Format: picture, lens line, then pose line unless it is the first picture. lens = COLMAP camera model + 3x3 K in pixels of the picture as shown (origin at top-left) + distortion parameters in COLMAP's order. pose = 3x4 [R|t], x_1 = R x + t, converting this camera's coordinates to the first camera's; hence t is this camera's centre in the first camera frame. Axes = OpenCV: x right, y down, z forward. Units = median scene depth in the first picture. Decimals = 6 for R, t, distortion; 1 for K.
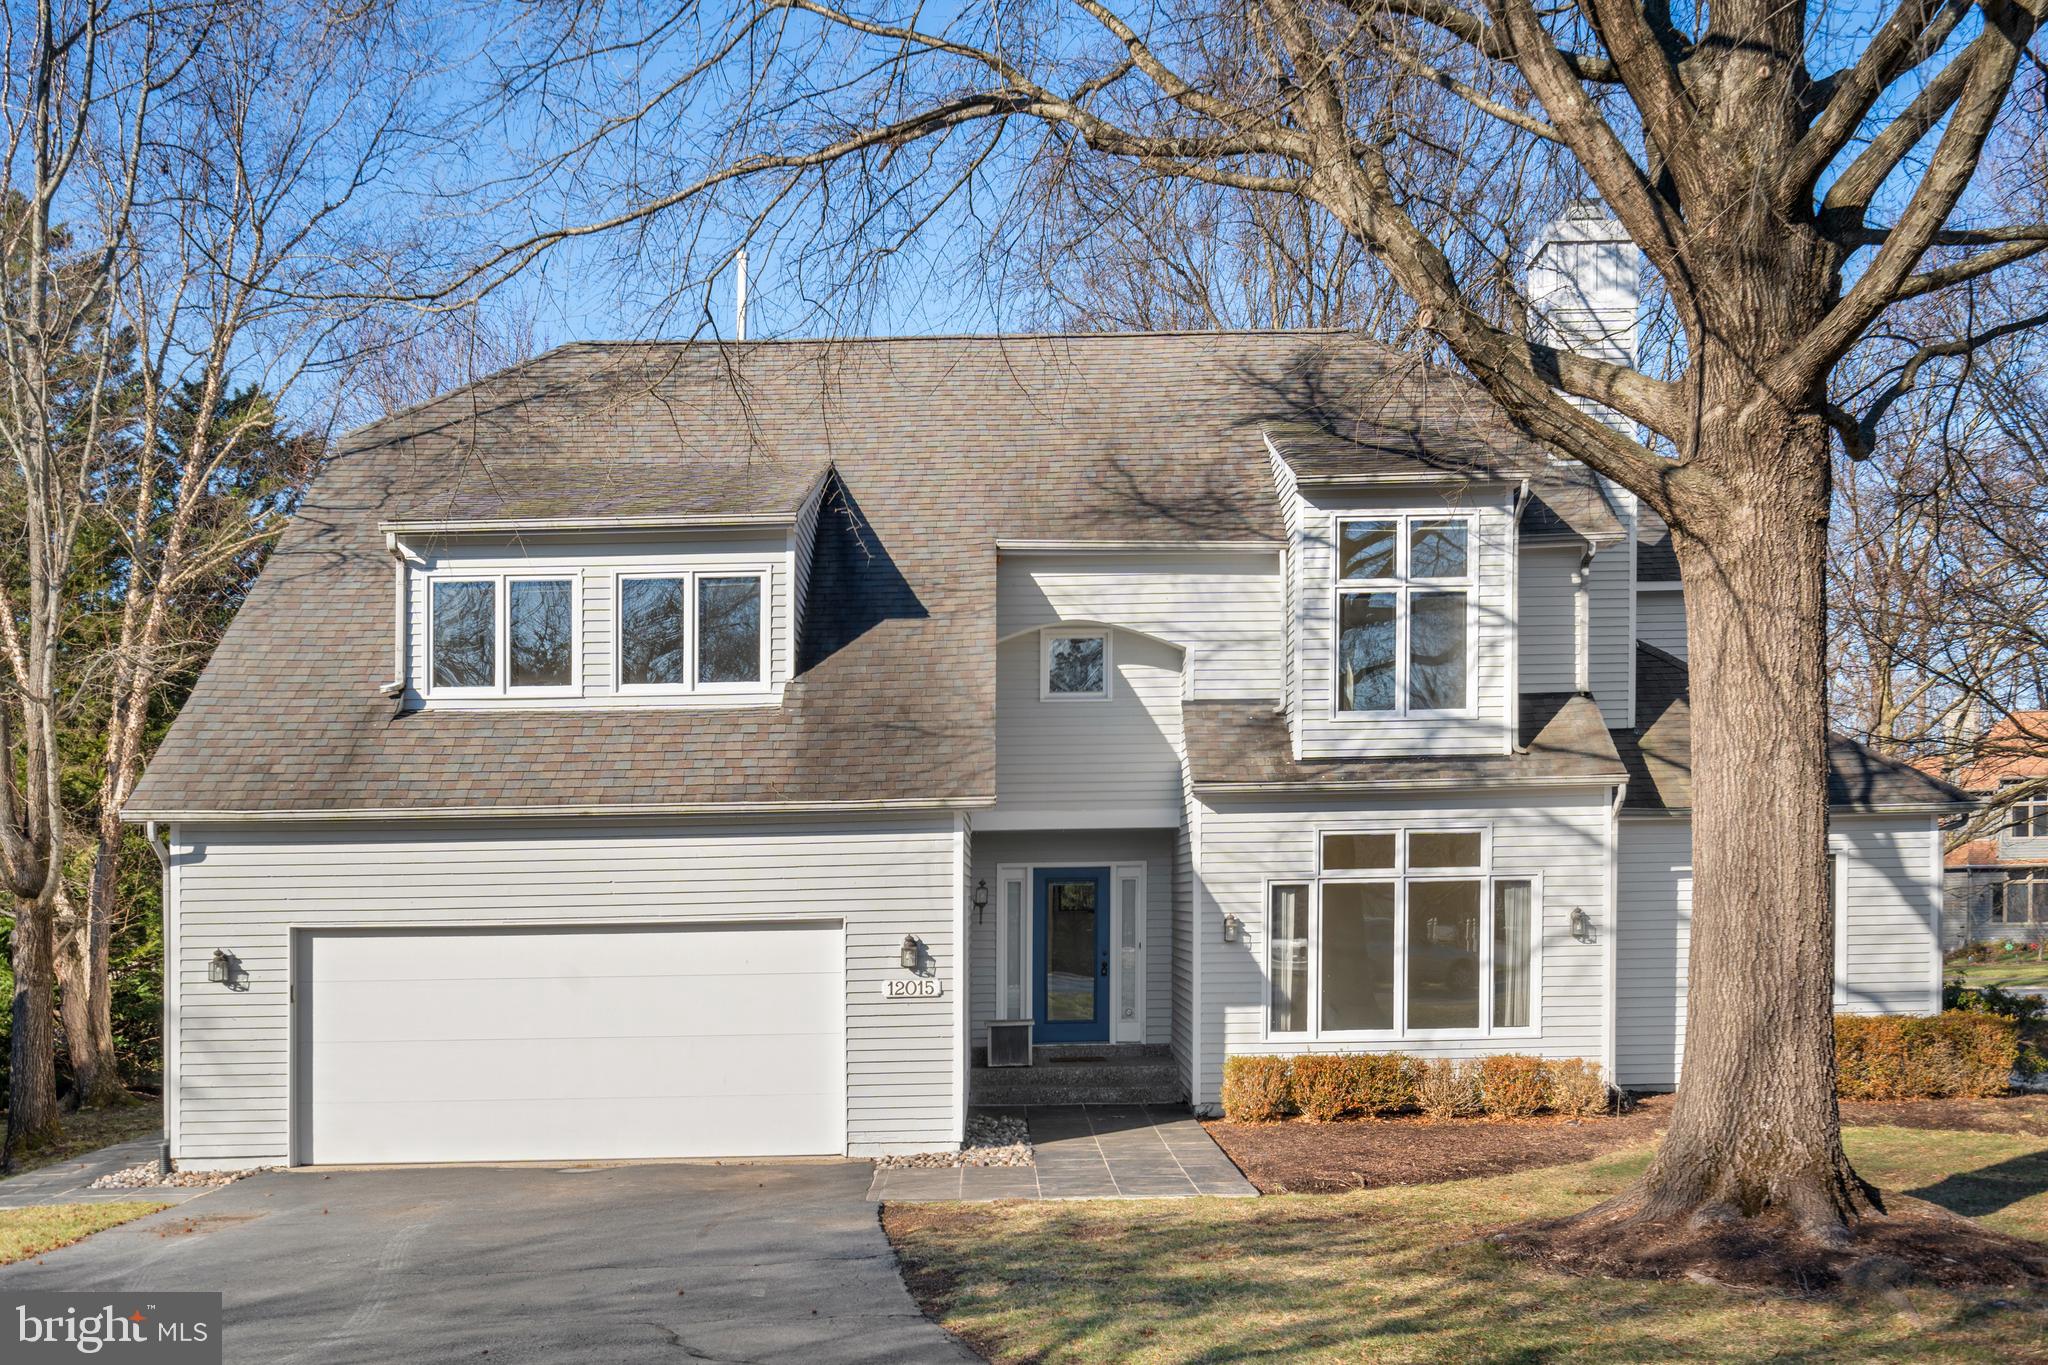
lens RADIAL K [[2050.1, 0, 1025.1], [0, 2050.1, 742.1], [0, 0, 1]] dist [0.002491, 0.005291]
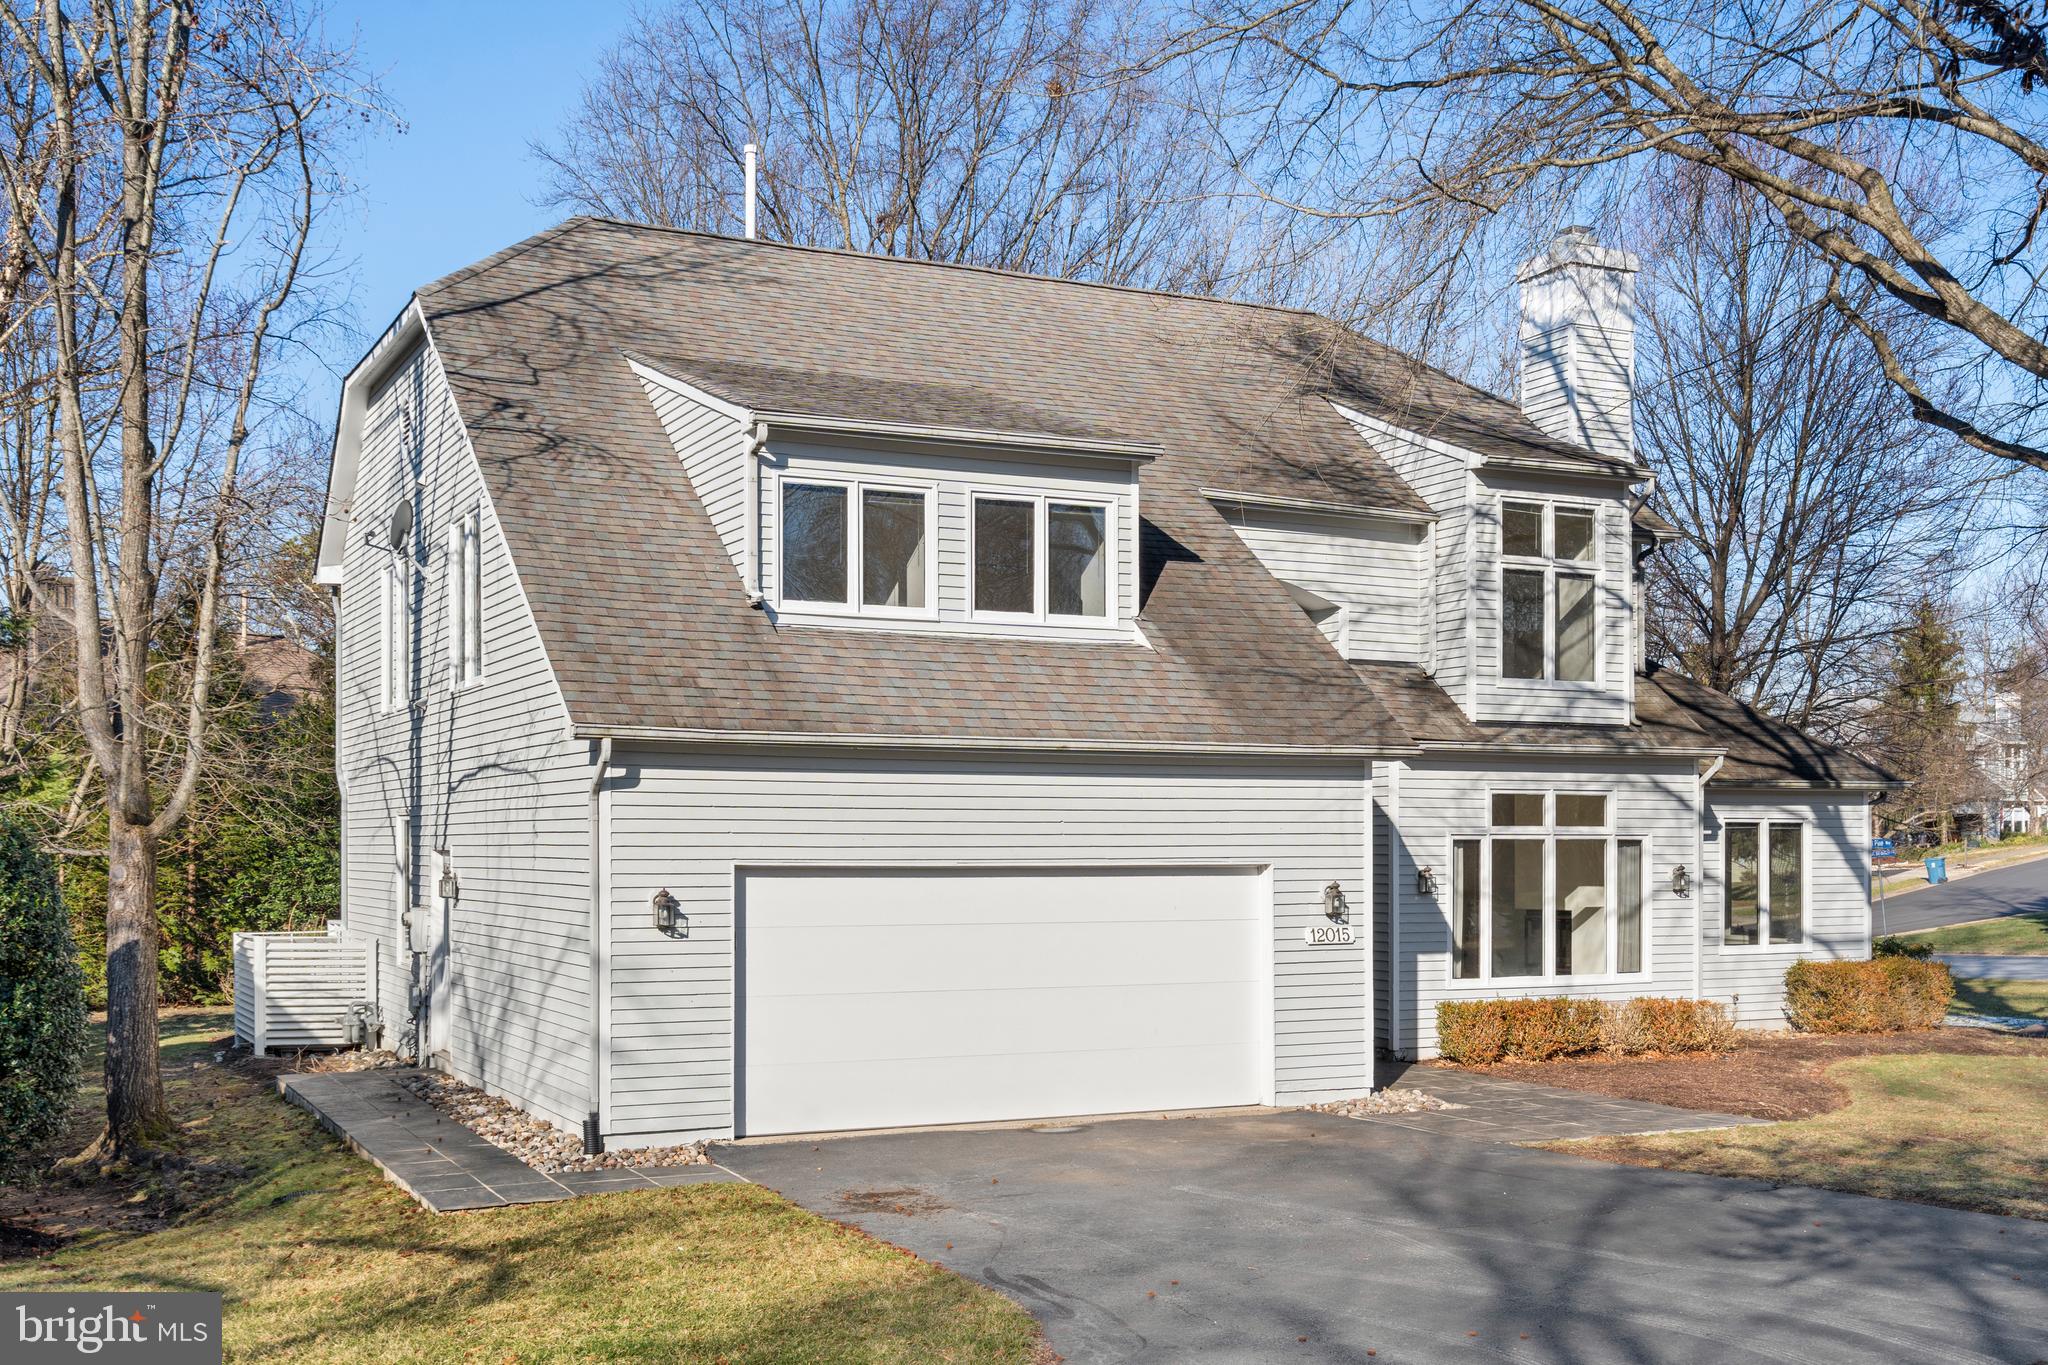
lens RADIAL K [[2098.8, 0, 1024.0], [0, 2098.8, 682.5], [0, 0, 1]] dist [-0.000749, -0.002043]
pose [[0.903017, 0.051649, 0.426488, -0.542191], [-0.047909, 0.998661, -0.019501, 0.020766], [-0.426925, -0.002823, 0.904283, 0.118737]]
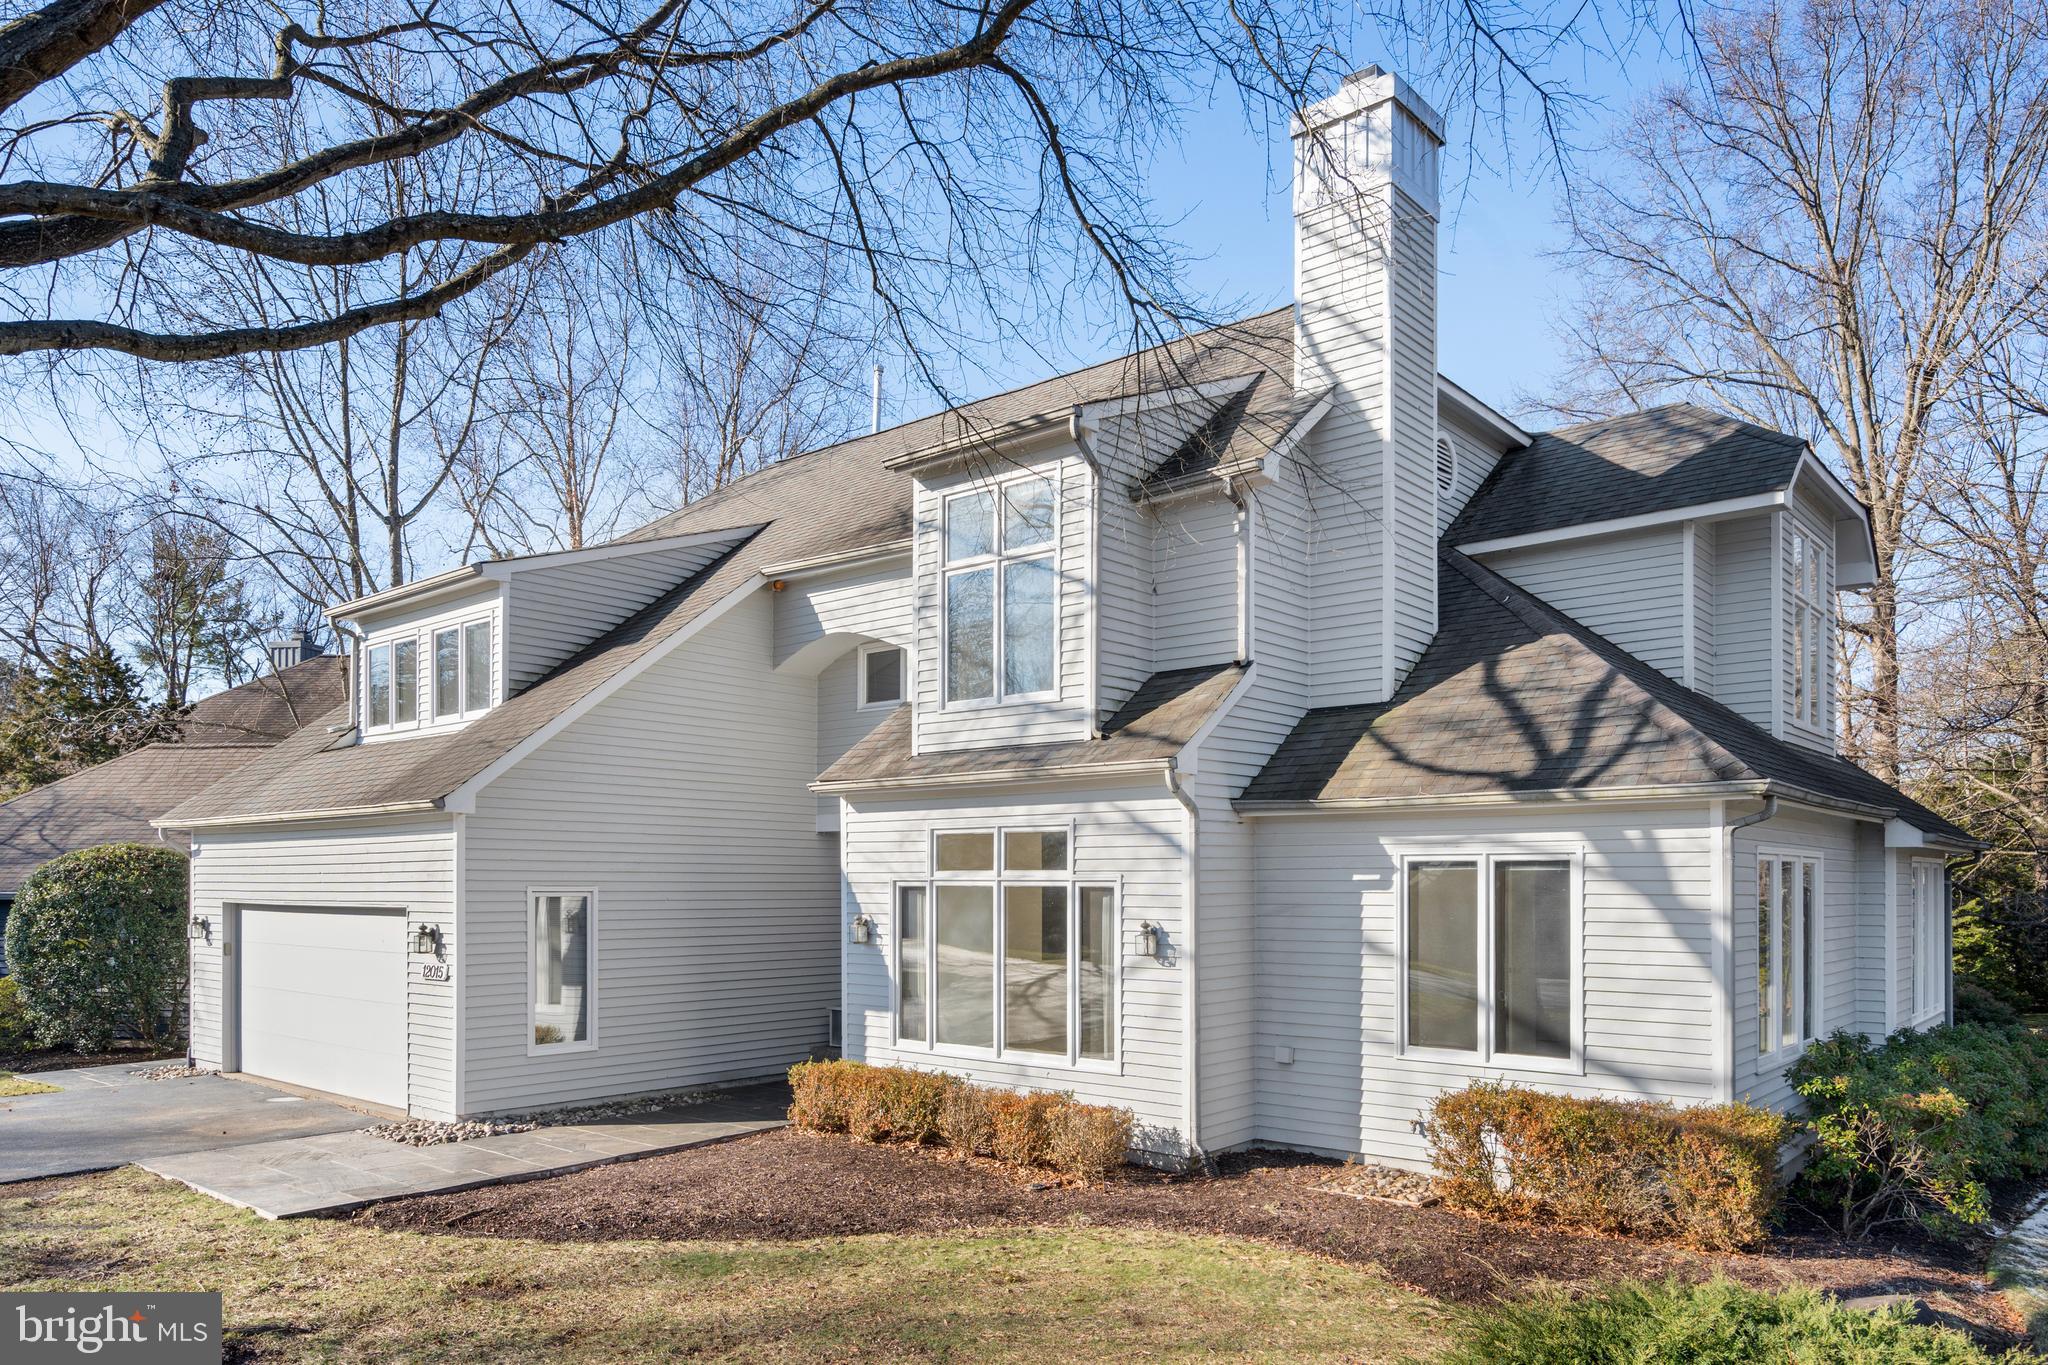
lens RADIAL K [[1410.2, 0, 1024.7], [0, 1410.2, 732.8], [0, 0, 1]] dist [0.005126, 0.000275]
pose [[0.756799, -0.049038, -0.651806, 0.602736], [0.030049, 0.998738, -0.040250, 0.025902], [0.652957, 0.010875, 0.757317, 0.534628]]
